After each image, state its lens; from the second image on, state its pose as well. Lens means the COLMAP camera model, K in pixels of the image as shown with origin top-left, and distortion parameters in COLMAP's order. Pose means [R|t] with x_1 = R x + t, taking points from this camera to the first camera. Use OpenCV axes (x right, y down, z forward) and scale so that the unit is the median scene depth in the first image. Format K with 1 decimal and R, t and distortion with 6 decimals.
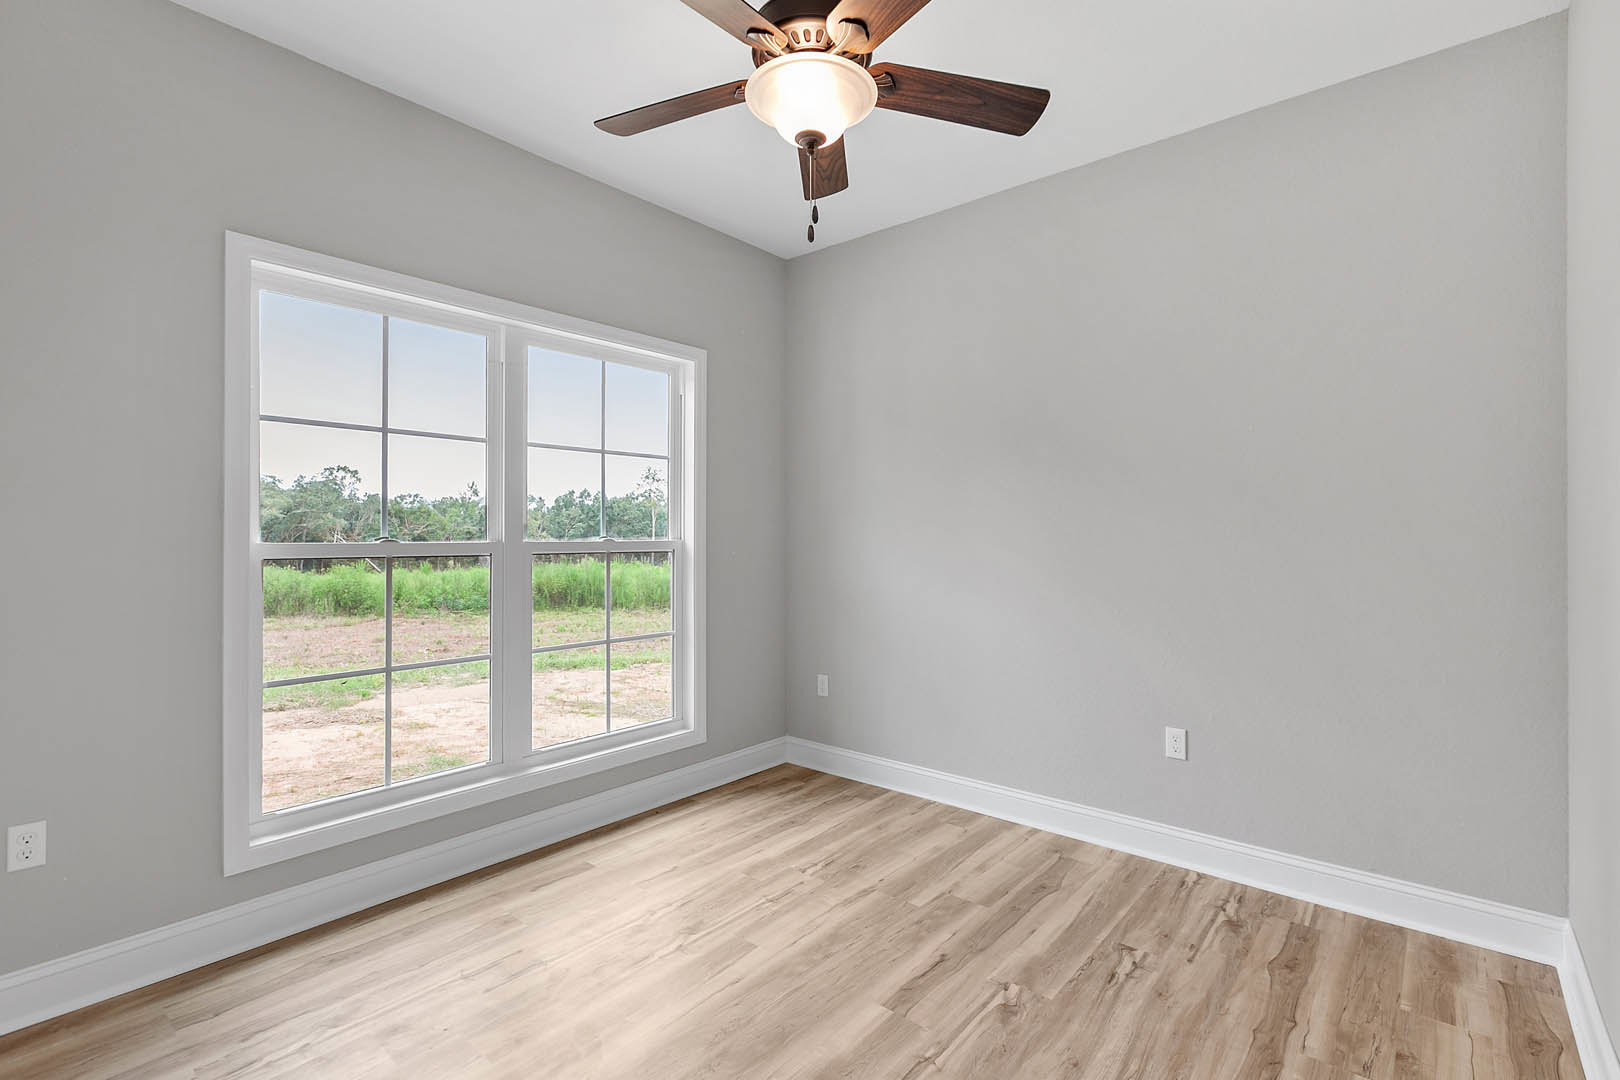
lens RADIAL K [[749.5, 0, 805.5], [0, 749.5, 536.1], [0, 0, 1]] dist [0.000546, -0.000594]
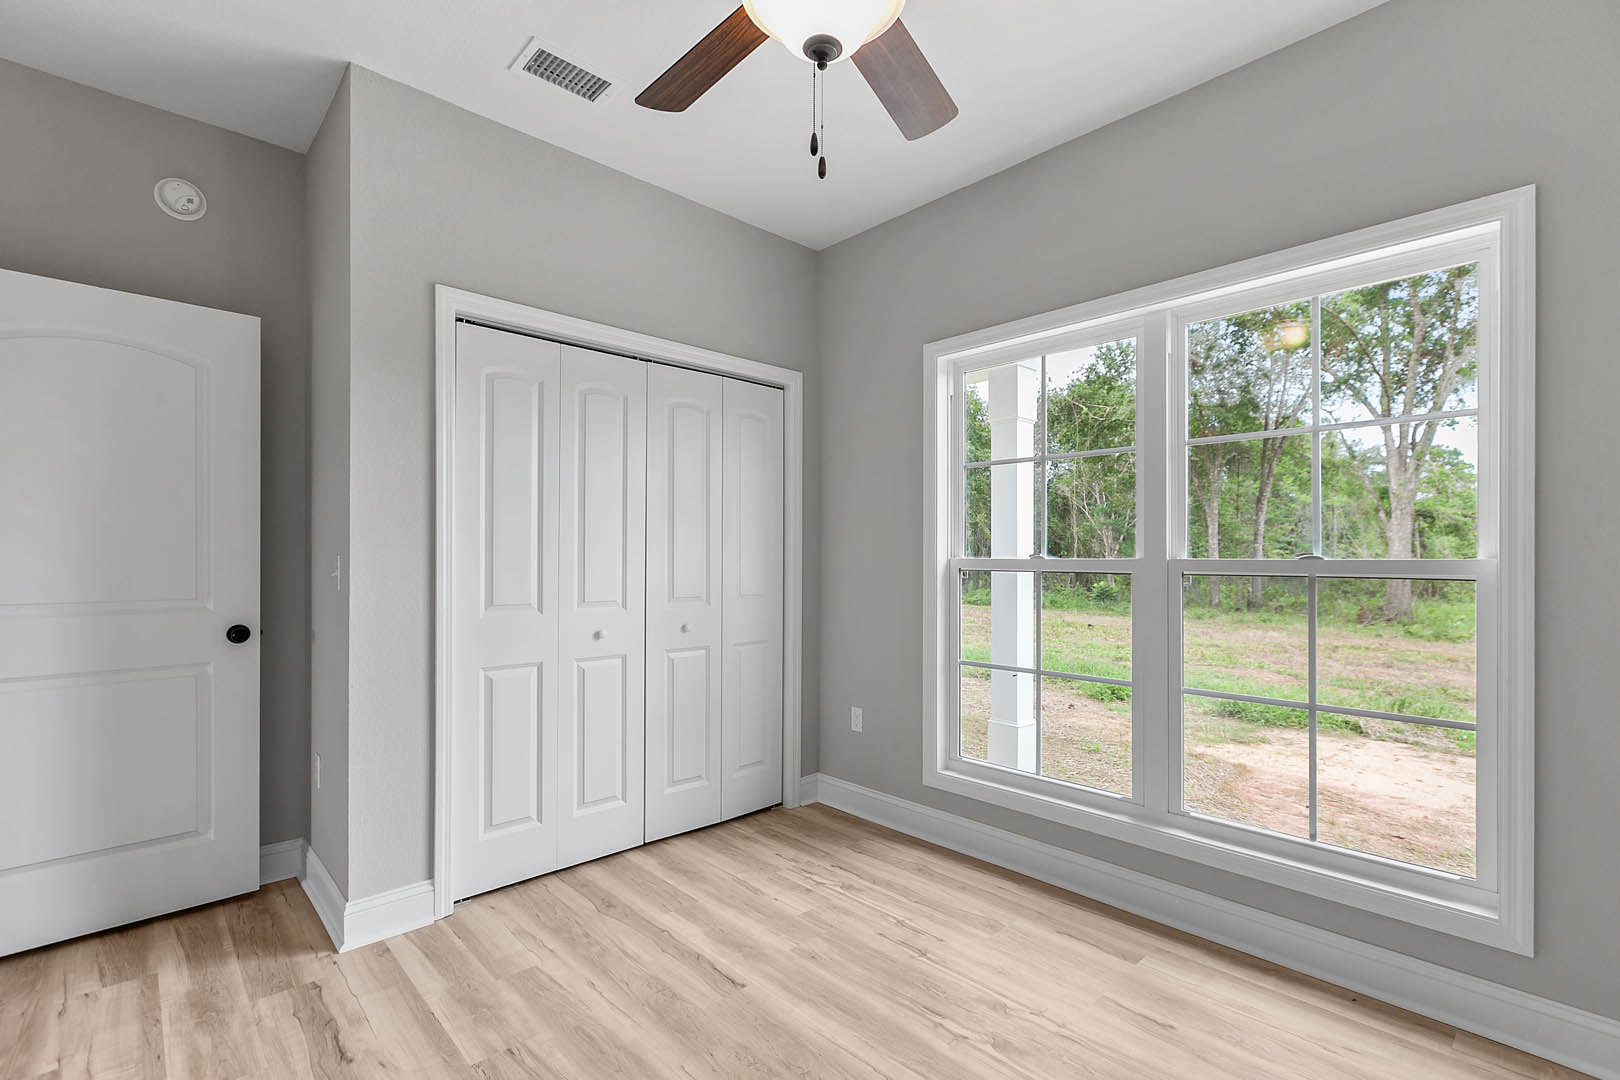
lens RADIAL K [[727.3, 0, 806.3], [0, 727.3, 569.1], [0, 0, 1]] dist [0.000863, 0.000058]
pose [[-0.105832, 0.015863, -0.994258, 0.547156], [-0.006965, 0.999836, 0.016693, 0.007270], [0.994360, 0.008692, -0.105704, 0.755283]]
